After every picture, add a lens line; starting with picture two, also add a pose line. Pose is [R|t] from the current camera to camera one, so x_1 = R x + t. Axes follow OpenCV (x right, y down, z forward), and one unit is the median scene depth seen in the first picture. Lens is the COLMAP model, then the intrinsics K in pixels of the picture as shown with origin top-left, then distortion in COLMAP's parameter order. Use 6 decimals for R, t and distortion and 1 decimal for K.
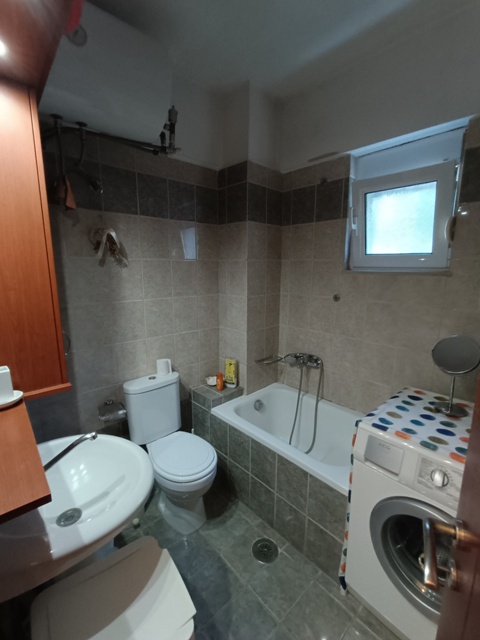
lens RADIAL K [[291.0, 0, 240.0], [0, 291.0, 320.0], [0, 0, 1]] dist [-0.009936, 0.005646]
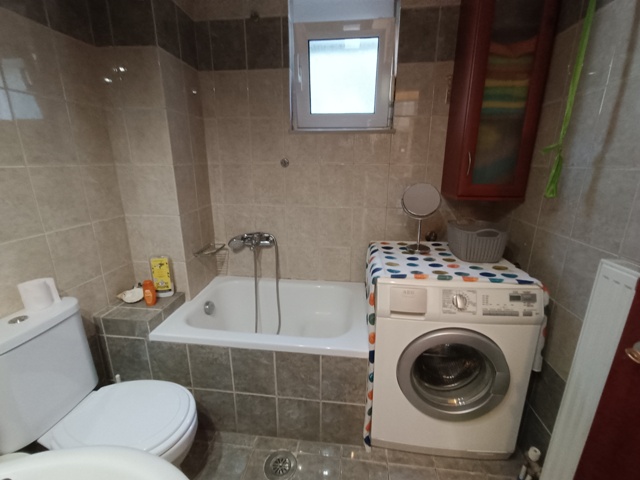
lens RADIAL K [[291.0, 0, 320.0], [0, 291.0, 240.0], [0, 0, 1]] dist [-0.009936, 0.005646]
pose [[0.755217, -0.172377, 0.632403, -0.184442], [0.114667, 0.984667, 0.131460, 0.049378], [-0.645368, -0.026765, 0.763403, 0.239512]]
